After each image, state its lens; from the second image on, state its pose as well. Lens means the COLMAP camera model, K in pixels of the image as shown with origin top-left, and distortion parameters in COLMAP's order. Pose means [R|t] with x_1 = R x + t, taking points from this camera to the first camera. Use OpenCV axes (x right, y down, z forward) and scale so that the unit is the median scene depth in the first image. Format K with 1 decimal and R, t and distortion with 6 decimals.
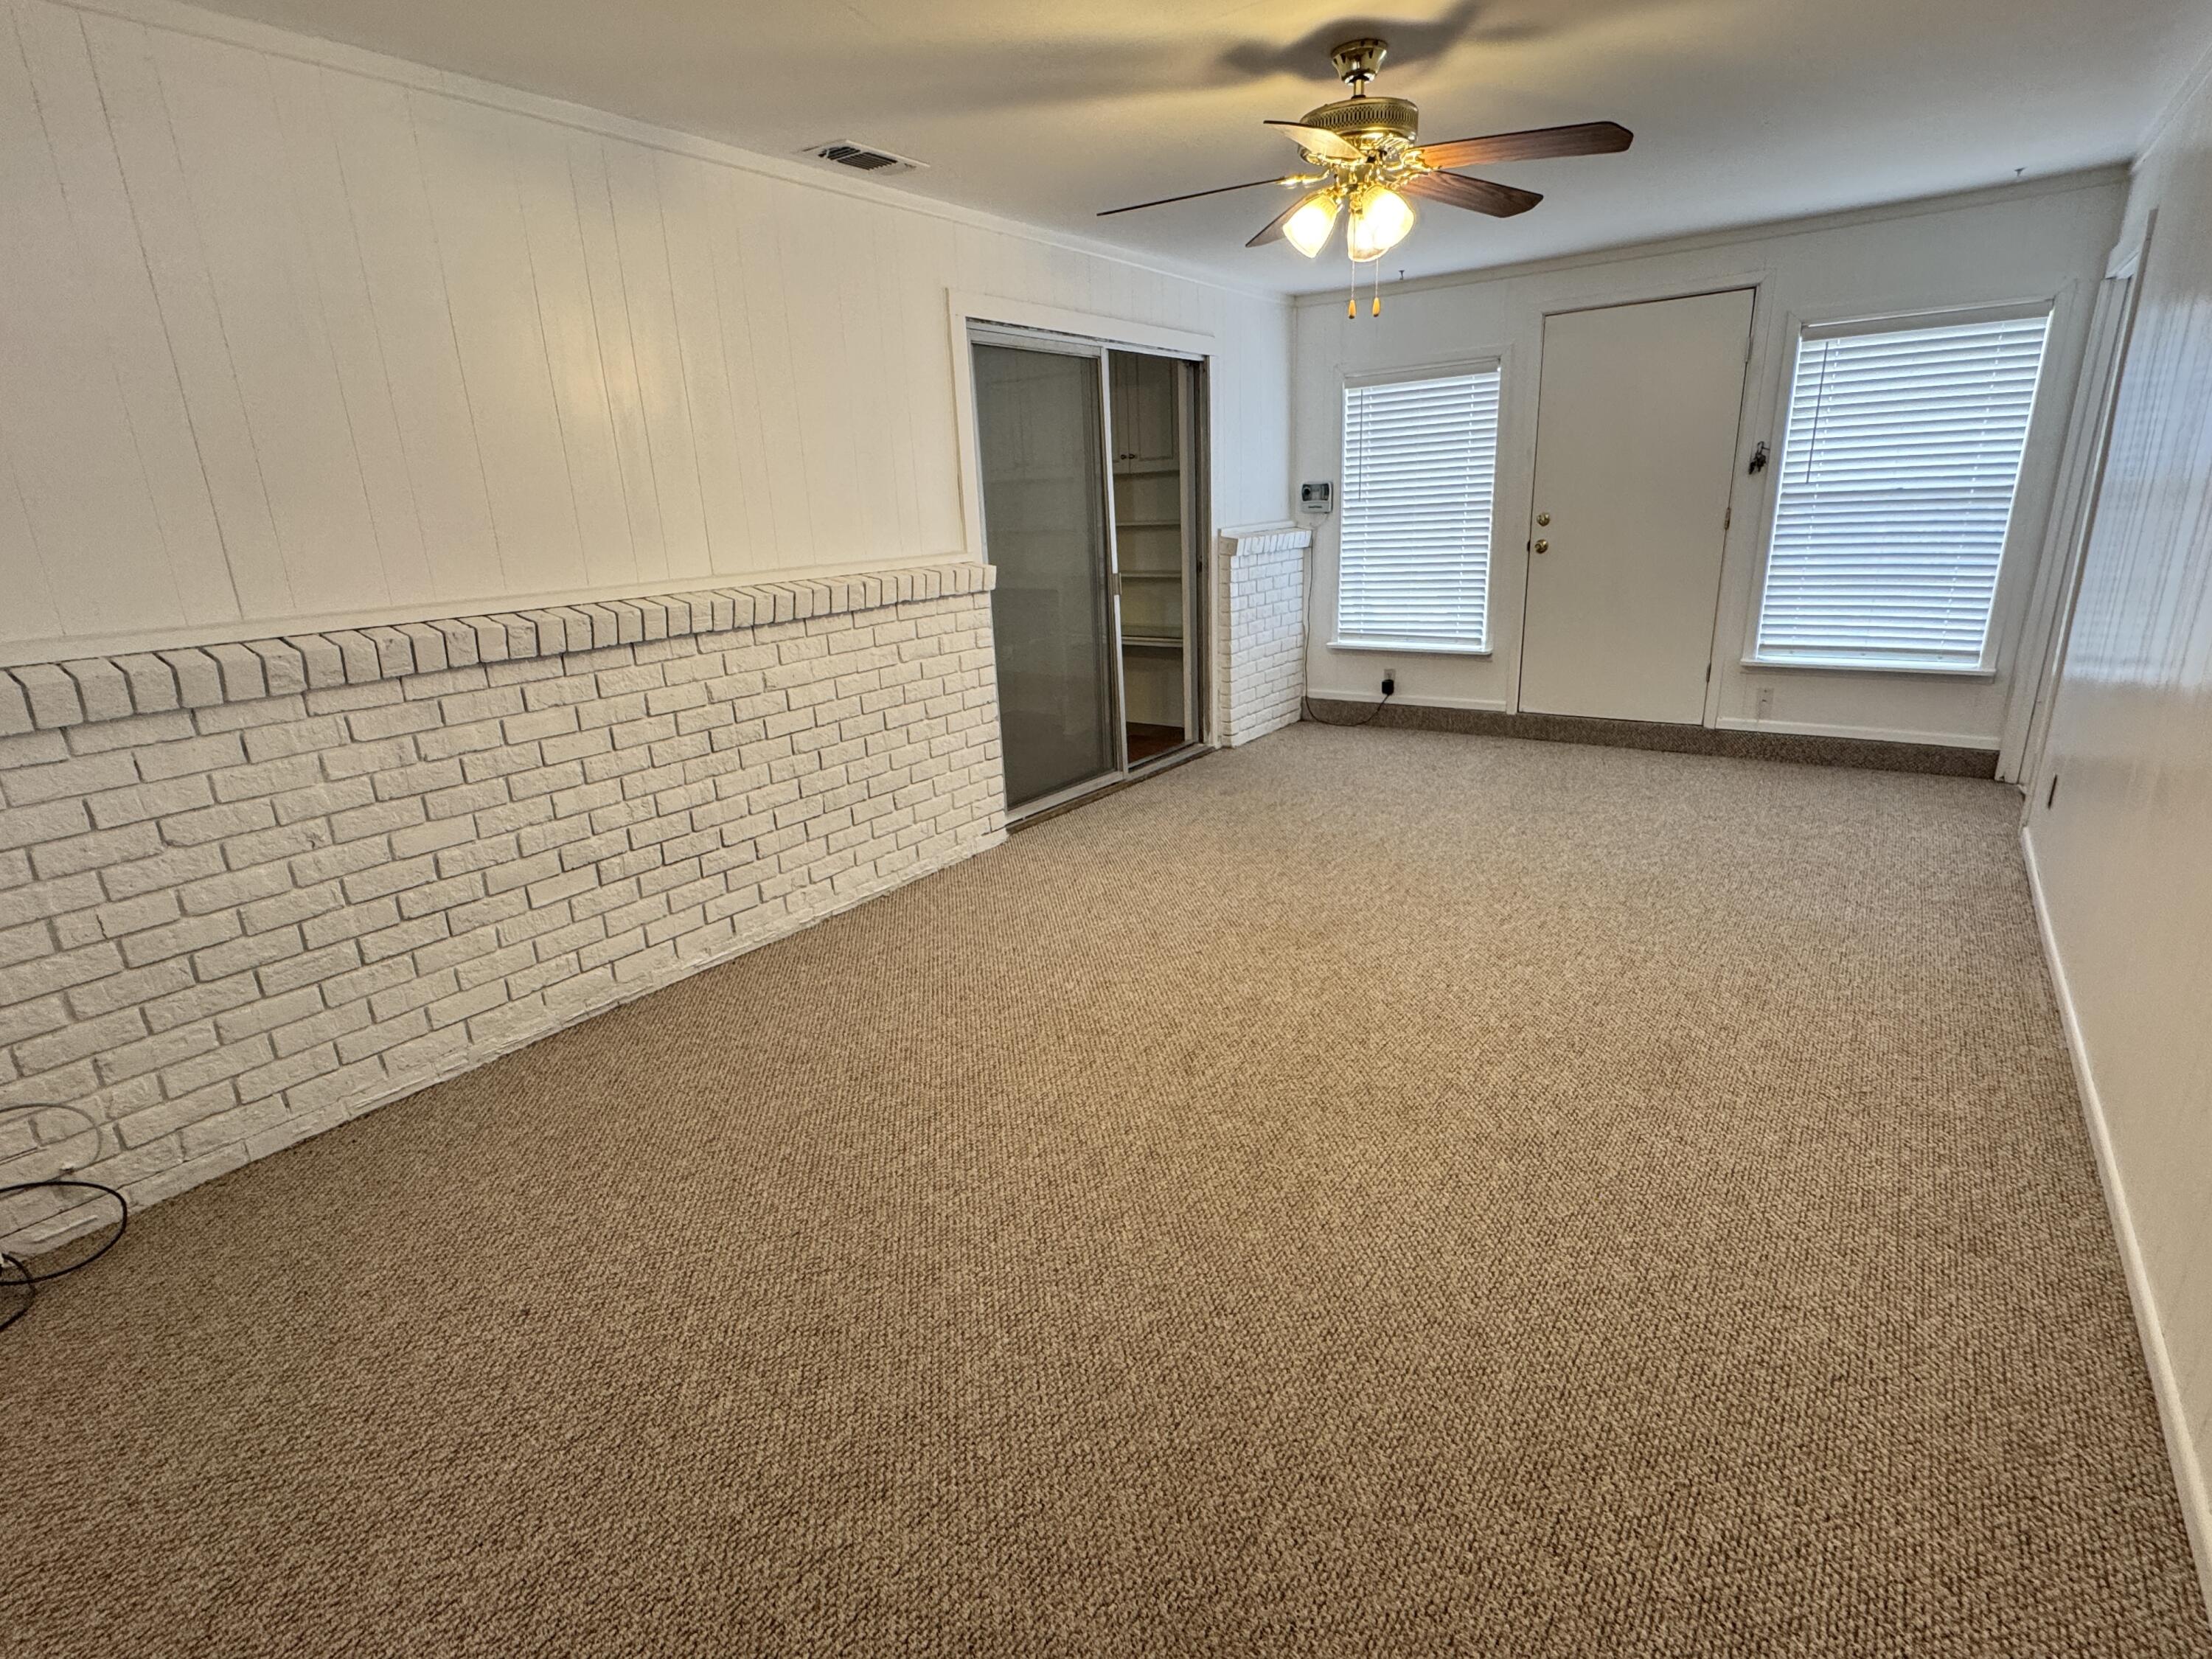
lens RADIAL K [[1056.9, 0, 1102.2], [0, 1056.9, 826.4], [0, 0, 1]] dist [-0.003713, -0.000390]
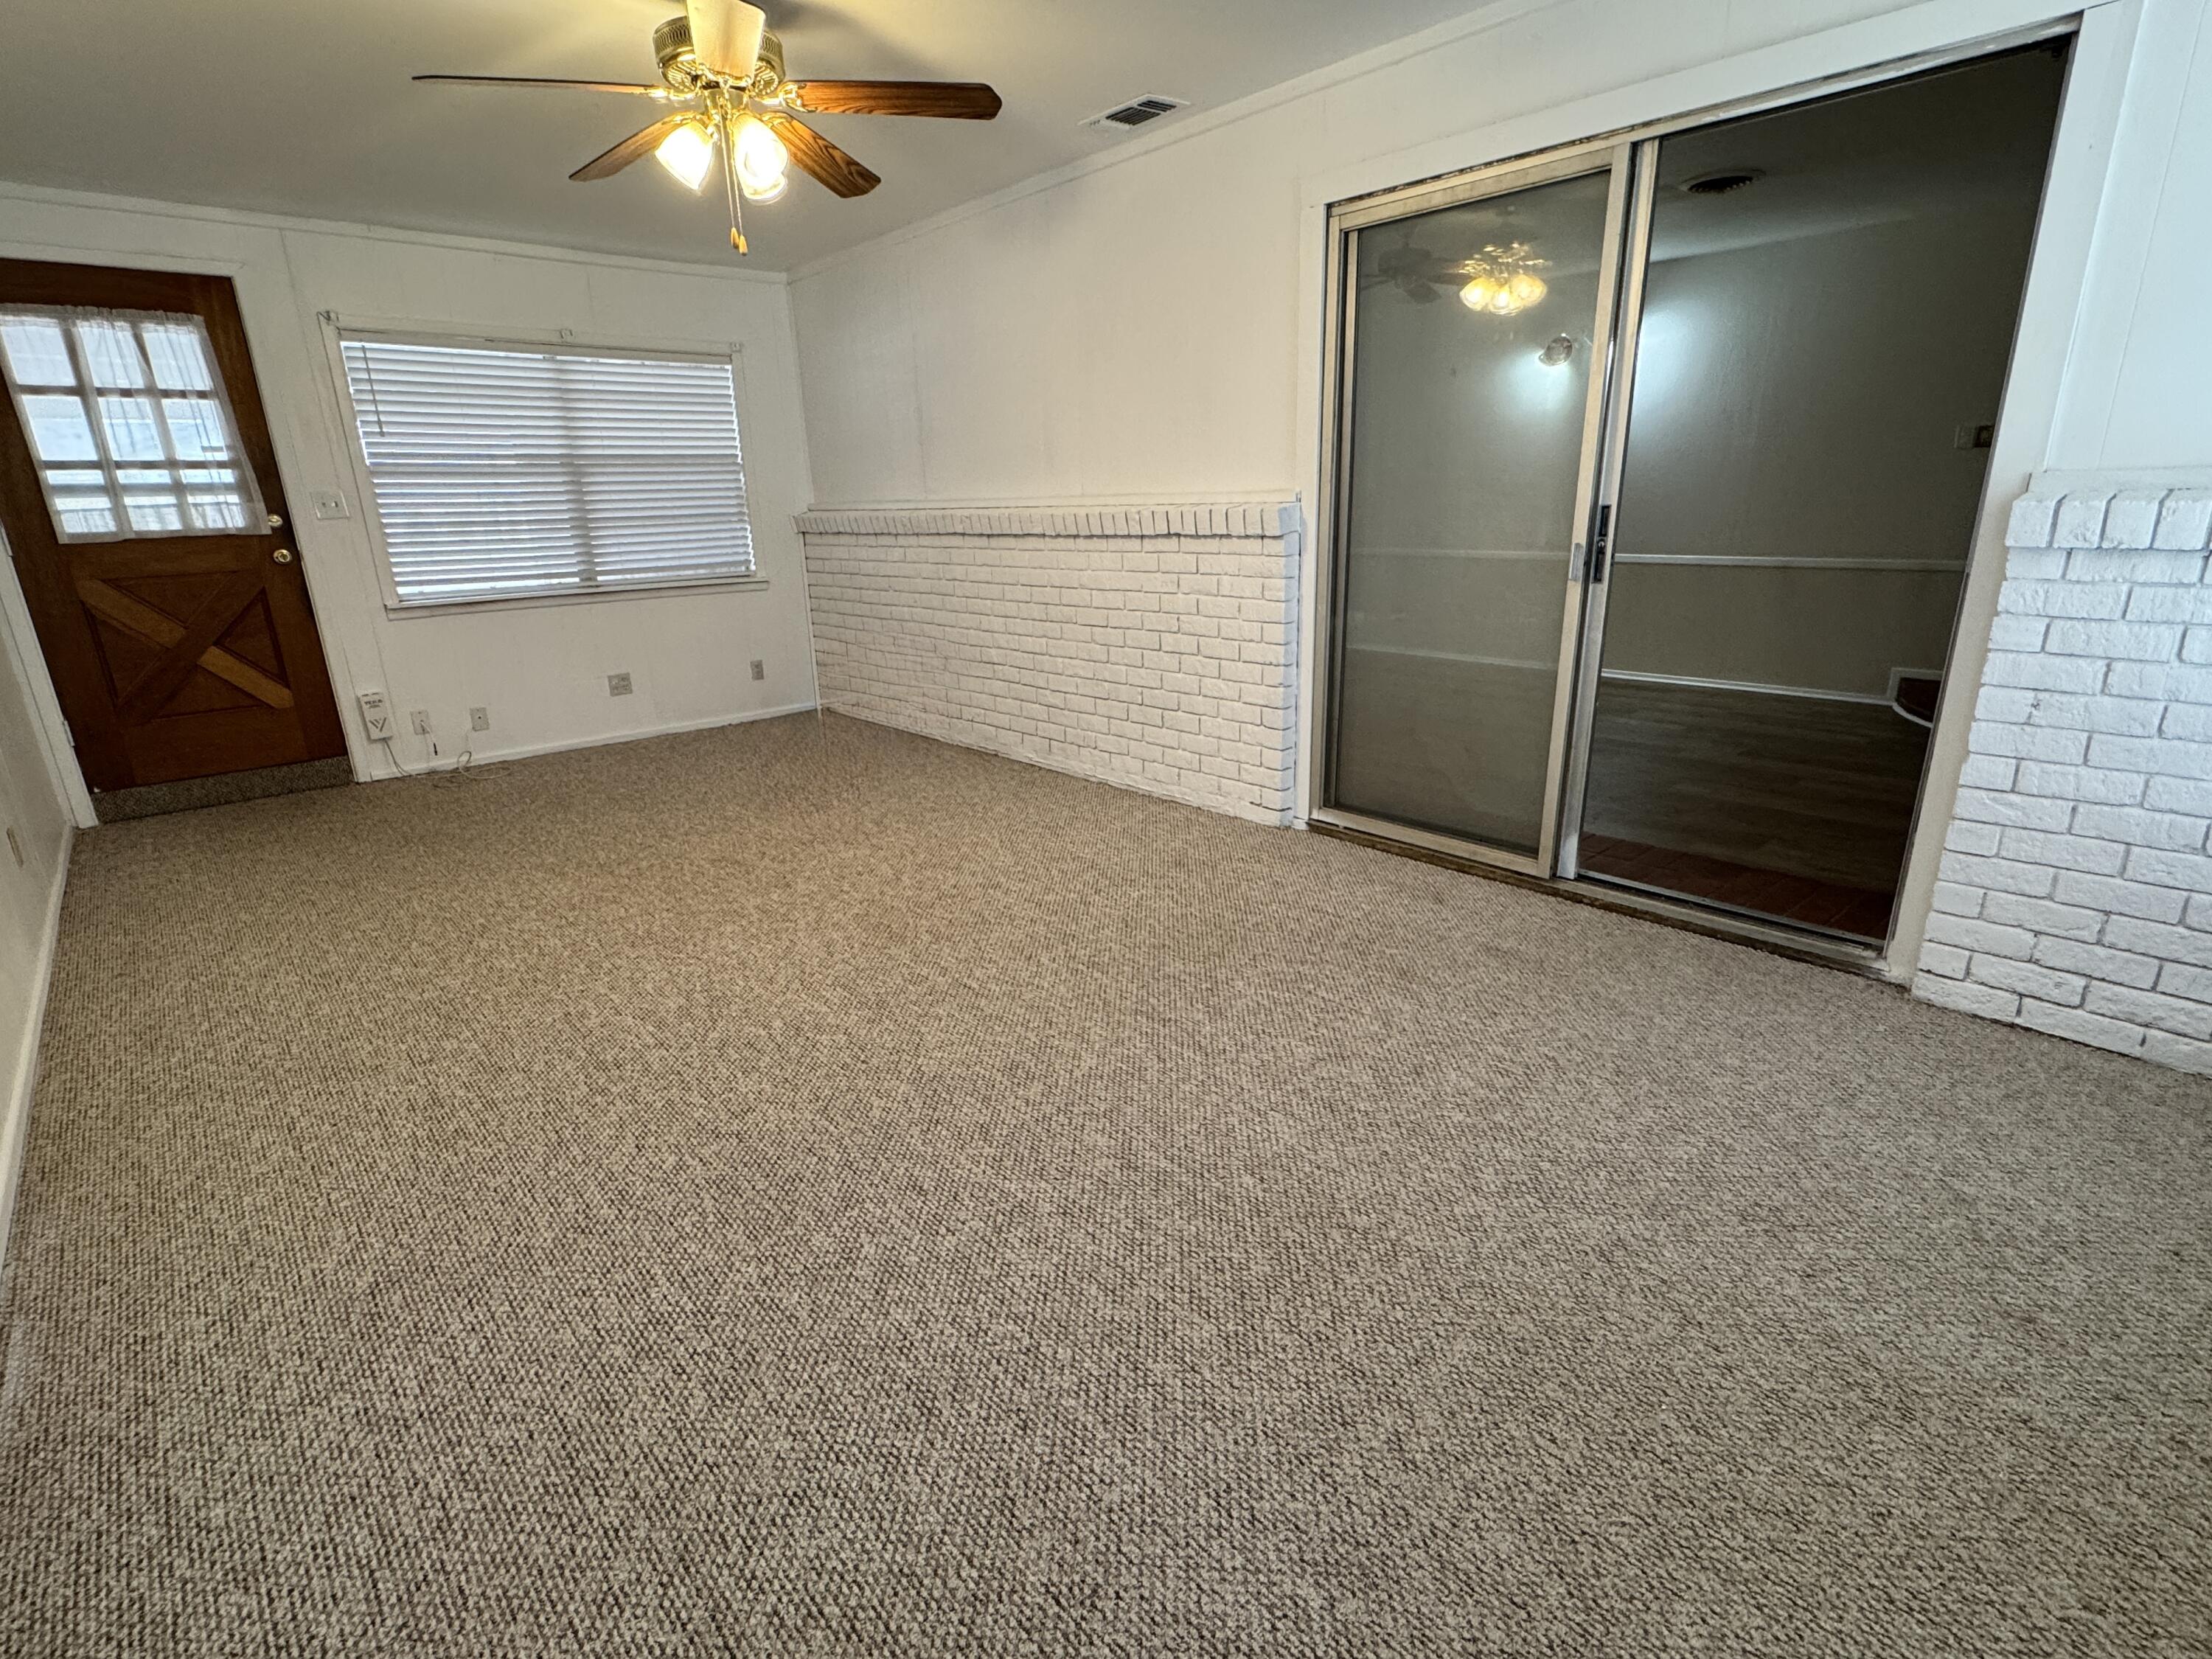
lens RADIAL K [[1056.9, 0, 1105.8], [0, 1056.9, 830.0], [0, 0, 1]] dist [-0.003713, -0.000390]
pose [[-0.204434, 0.346460, -0.915517, 0.856830], [-0.253344, 0.884677, 0.391361, -0.335638], [0.945528, 0.311948, -0.093084, 1.093779]]
